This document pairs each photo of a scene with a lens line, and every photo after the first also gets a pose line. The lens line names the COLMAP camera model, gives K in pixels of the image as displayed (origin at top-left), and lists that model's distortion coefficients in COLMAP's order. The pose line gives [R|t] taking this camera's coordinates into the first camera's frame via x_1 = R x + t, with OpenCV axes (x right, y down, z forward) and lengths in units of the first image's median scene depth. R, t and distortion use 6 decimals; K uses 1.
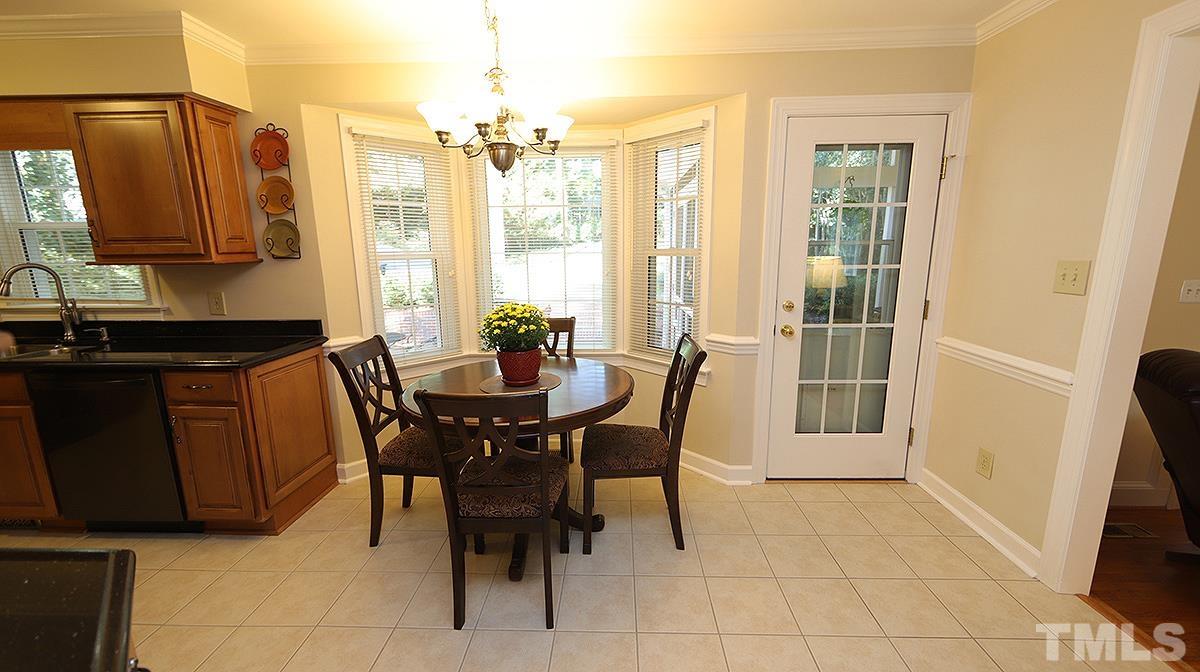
lens RADIAL K [[471.0, 0, 604.6], [0, 471.0, 338.1], [0, 0, 1]] dist [0.001836, 0.000680]
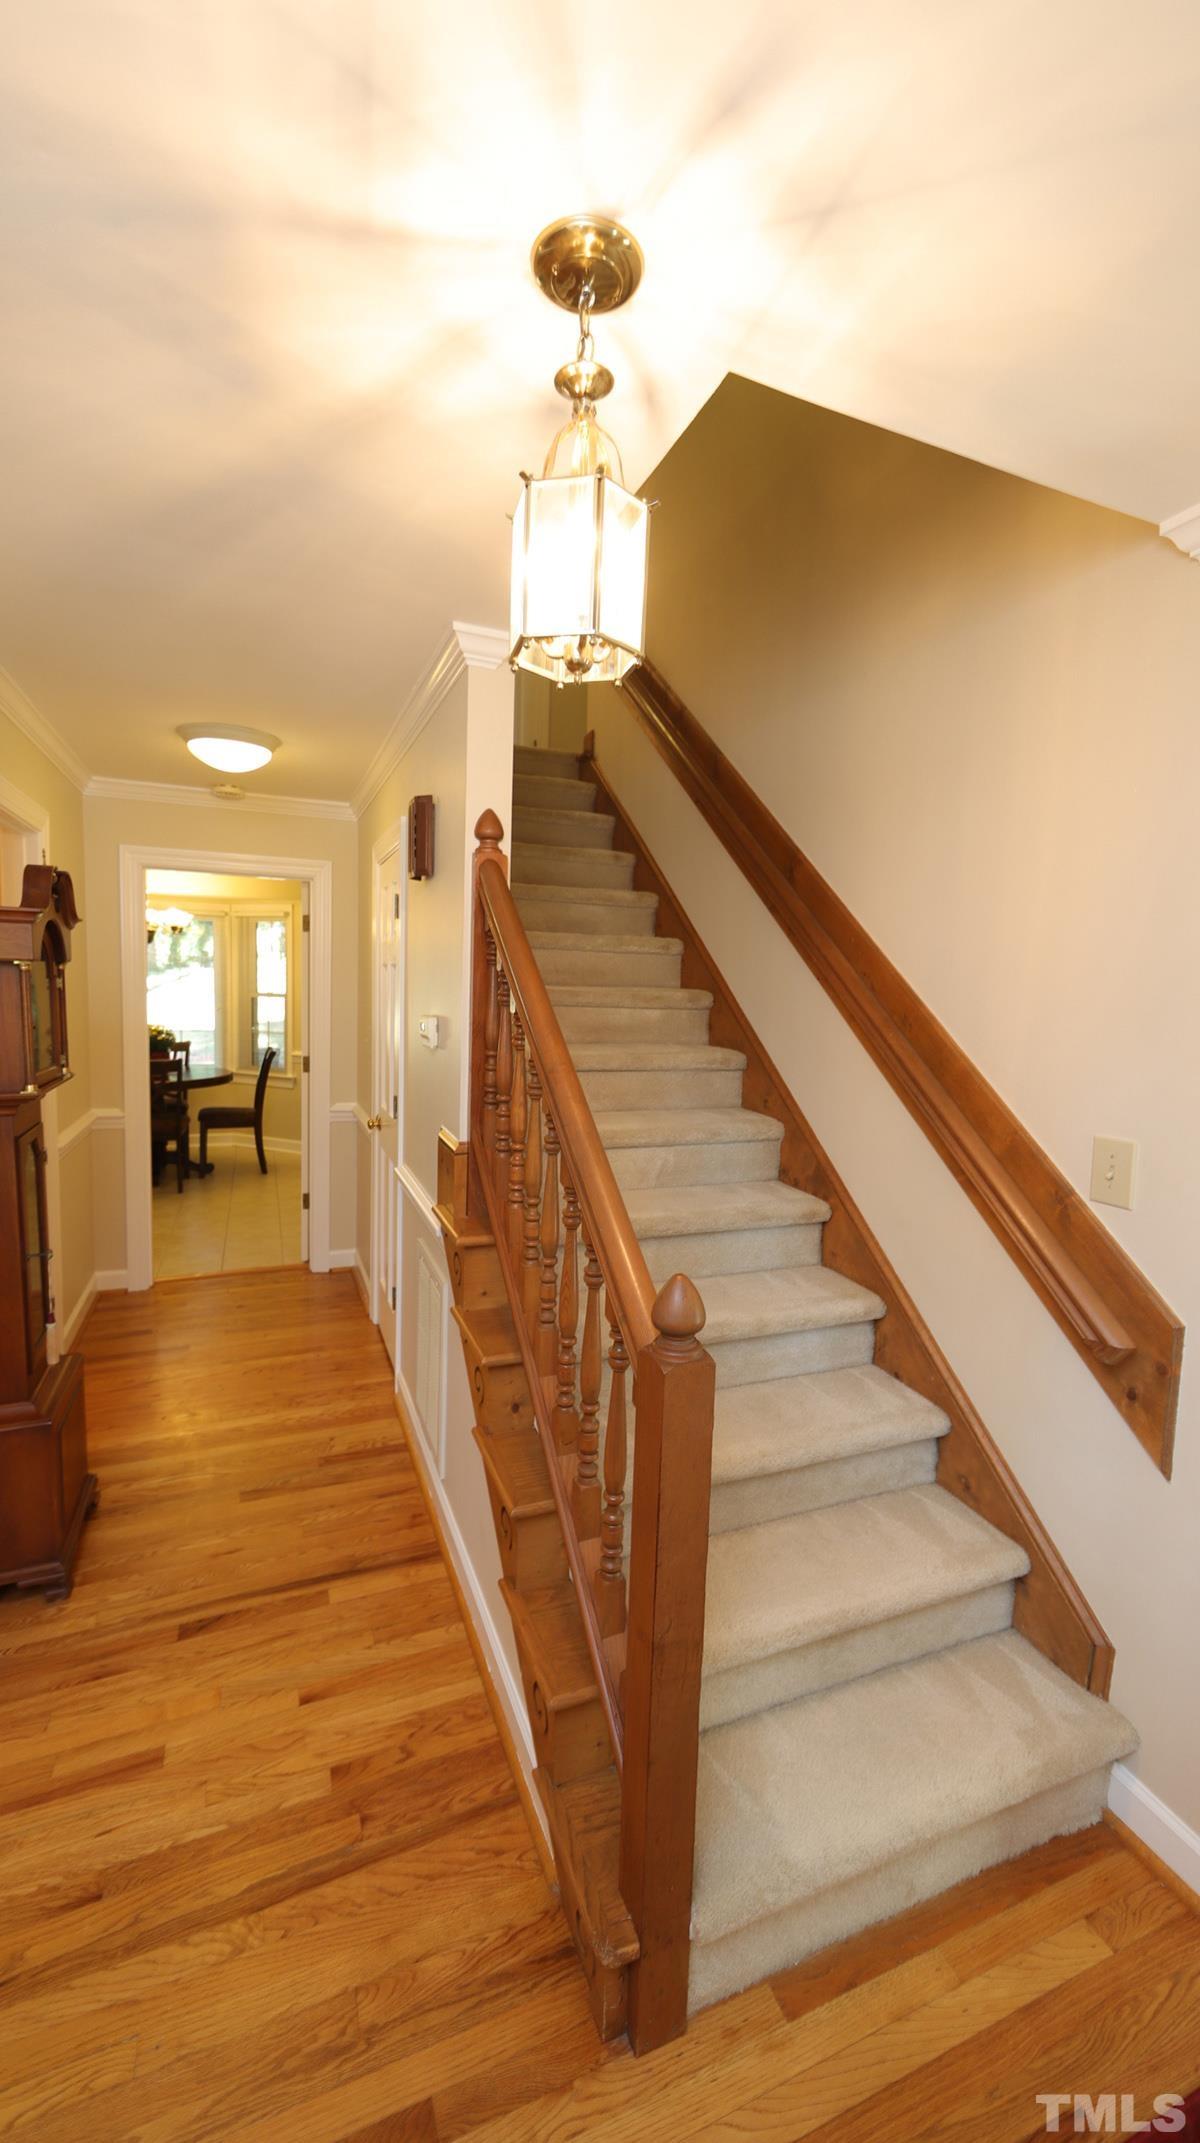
lens RADIAL K [[841.1, 0, 600.3], [0, 841.1, 1072.3], [0, 0, 1]] dist [0.001836, 0.000680]
pose [[0.914666, -0.010446, 0.404076, 0.039392], [0.043214, 0.996464, -0.072059, 0.297735], [-0.401895, 0.083371, 0.911883, -1.800545]]
